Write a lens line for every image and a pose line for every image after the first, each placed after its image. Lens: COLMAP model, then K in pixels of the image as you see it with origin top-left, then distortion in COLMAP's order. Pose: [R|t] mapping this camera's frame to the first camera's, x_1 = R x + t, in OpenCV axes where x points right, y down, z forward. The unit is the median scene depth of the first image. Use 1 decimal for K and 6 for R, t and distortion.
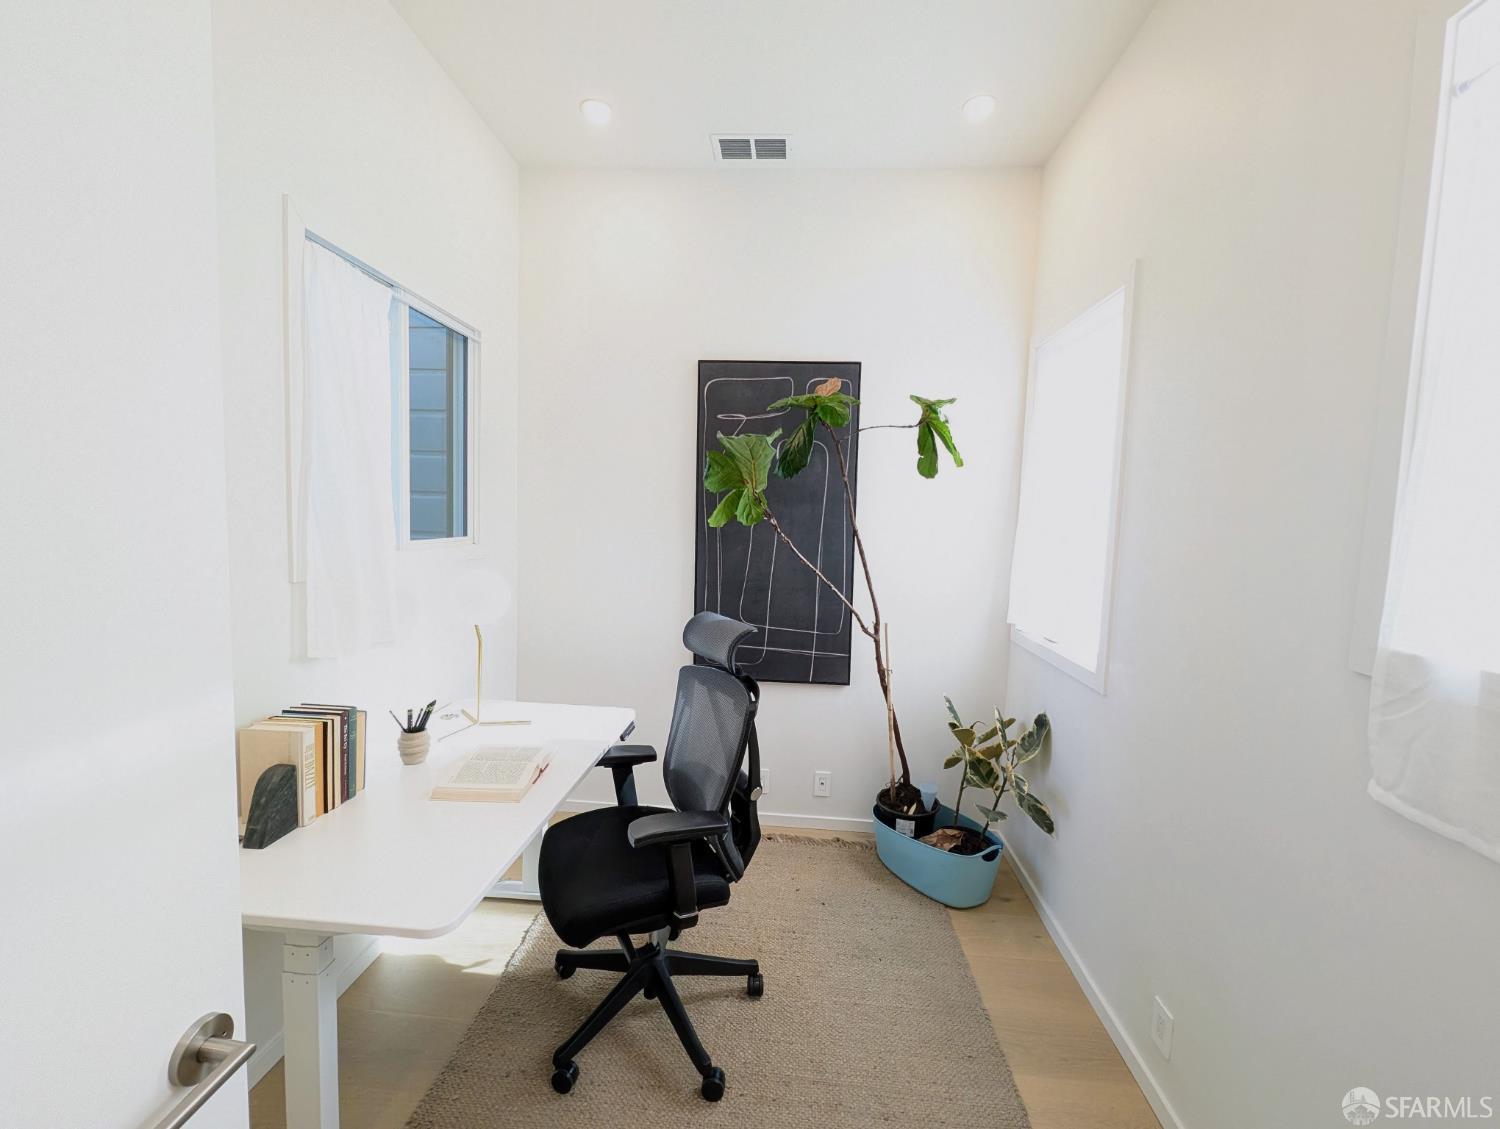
lens RADIAL K [[619.5, 0, 752.1], [0, 619.5, 564.1], [0, 0, 1]] dist [0.000555, -0.000623]
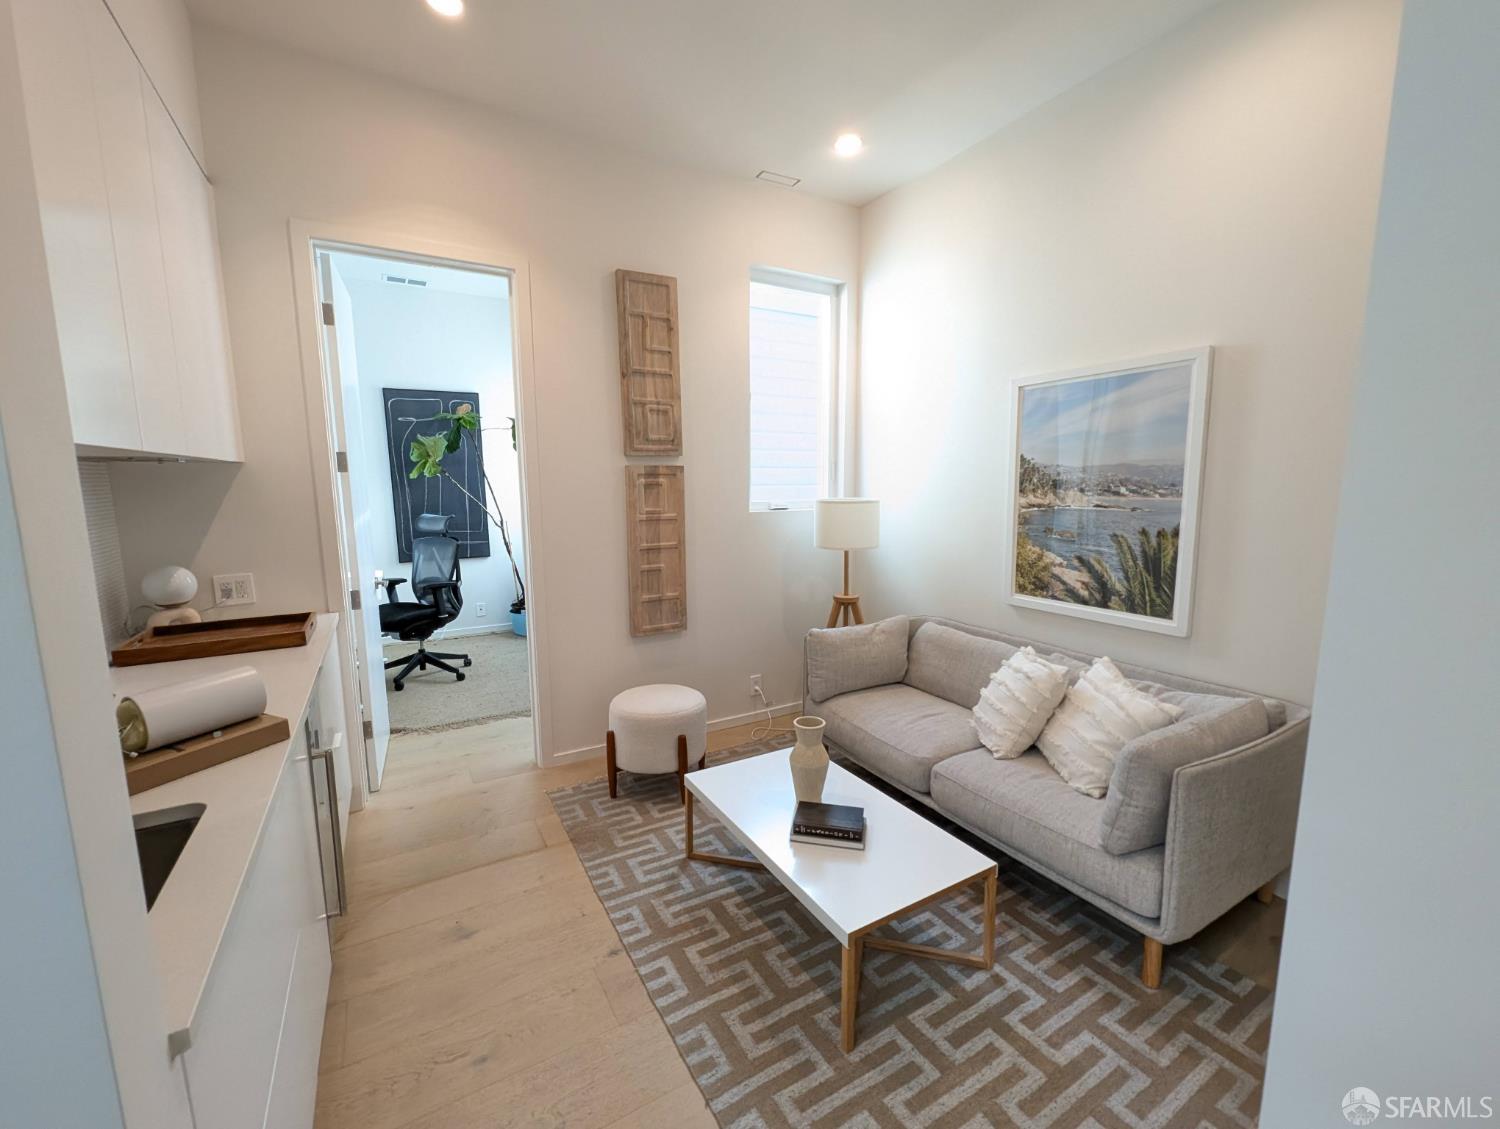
lens RADIAL K [[619.5, 0, 757.4], [0, 619.5, 568.5], [0, 0, 1]] dist [0.000555, -0.000623]
pose [[0.815181, -0.113186, 0.568039, -0.327240], [0.075604, 0.993123, 0.089390, 0.138357], [-0.574250, -0.029923, 0.818133, -1.324047]]
